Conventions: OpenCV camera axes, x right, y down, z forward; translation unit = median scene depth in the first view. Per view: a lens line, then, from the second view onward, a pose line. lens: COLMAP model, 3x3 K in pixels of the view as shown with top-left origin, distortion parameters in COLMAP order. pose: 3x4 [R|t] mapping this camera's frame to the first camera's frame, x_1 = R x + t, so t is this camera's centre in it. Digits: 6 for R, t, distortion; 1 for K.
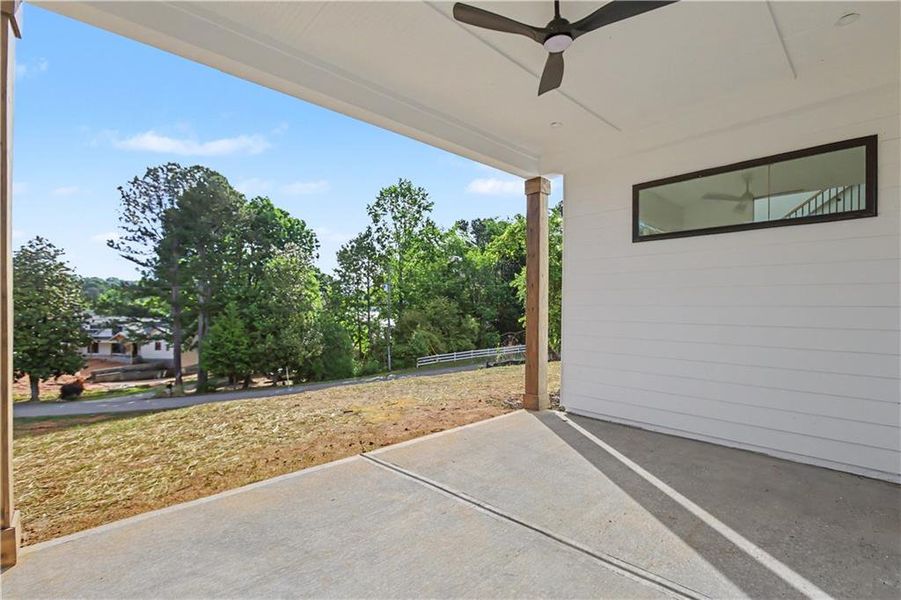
lens RADIAL K [[418.4, 0, 451.1], [0, 418.4, 303.6], [0, 0, 1]] dist [-0.070967, 0.033646]
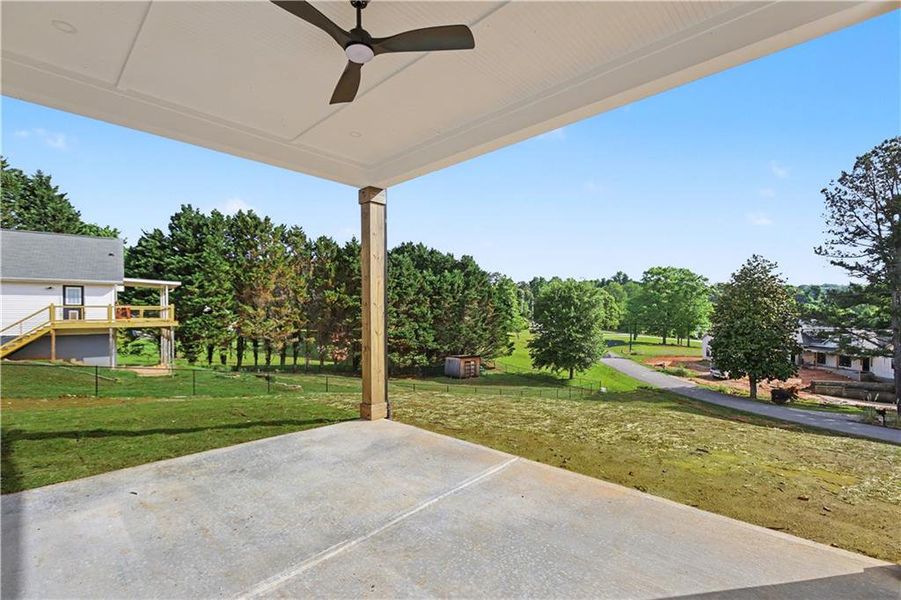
lens RADIAL K [[408.3, 0, 452.8], [0, 408.3, 310.6], [0, 0, 1]] dist [-0.000872, 0.000201]
pose [[0.047552, -0.009590, -0.998823, 0.088258], [0.004205, 0.999947, -0.009401, -0.000053], [0.998860, -0.003753, 0.047590, 0.084343]]
